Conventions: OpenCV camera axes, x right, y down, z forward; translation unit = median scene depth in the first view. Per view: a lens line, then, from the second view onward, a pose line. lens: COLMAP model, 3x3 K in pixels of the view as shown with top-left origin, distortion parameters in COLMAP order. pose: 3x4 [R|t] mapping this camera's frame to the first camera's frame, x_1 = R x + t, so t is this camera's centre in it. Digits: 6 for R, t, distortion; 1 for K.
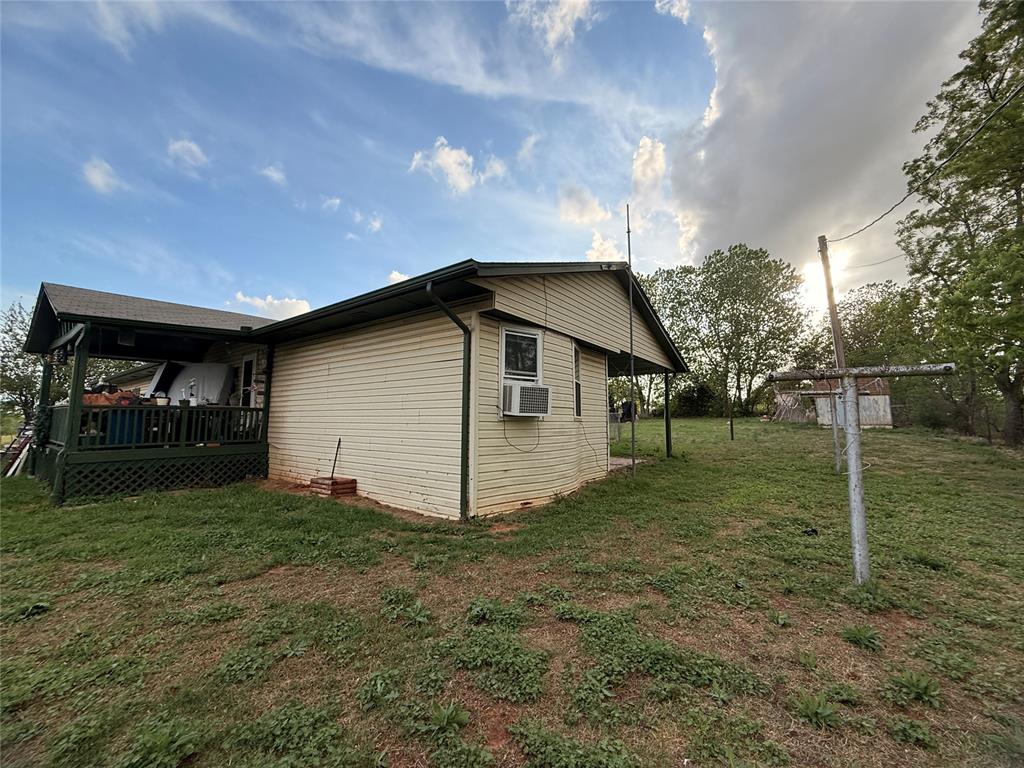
lens RADIAL K [[409.5, 0, 515.2], [0, 409.5, 381.6], [0, 0, 1]] dist [-0.001584, 0.000081]
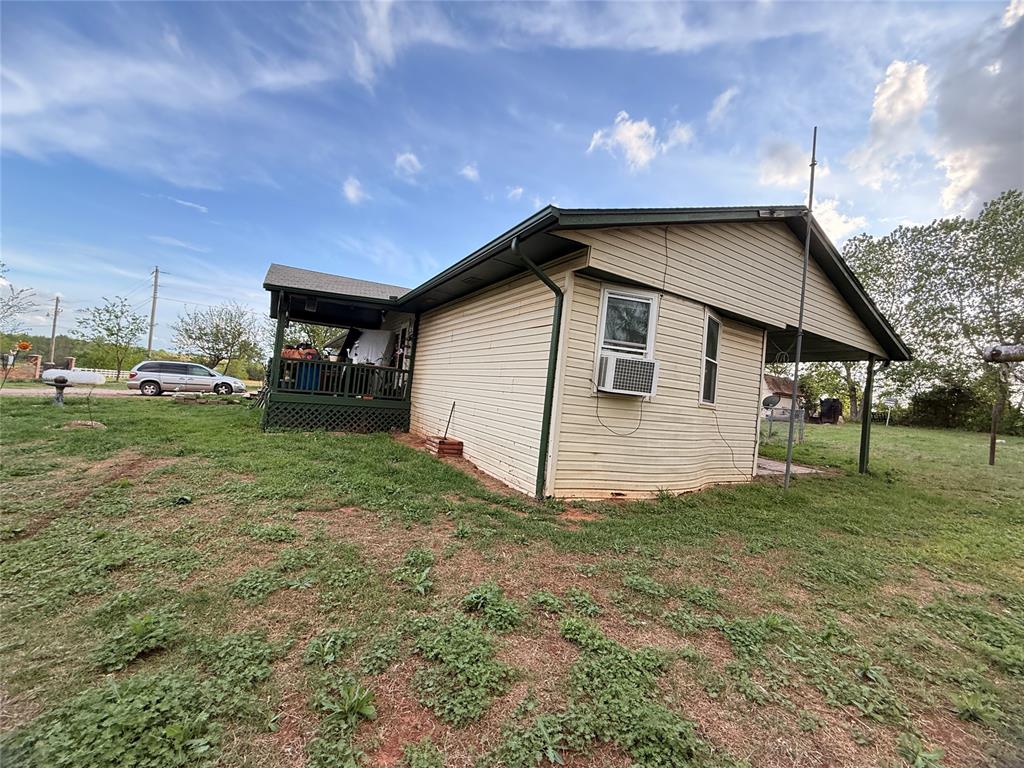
lens RADIAL K [[409.5, 0, 515.2], [0, 409.5, 381.6], [0, 0, 1]] dist [-0.001584, 0.000081]
pose [[0.913888, 0.074061, -0.399155, 0.159244], [-0.055933, 0.996812, 0.056891, 0.023034], [0.402096, -0.029666, 0.915117, 0.128112]]
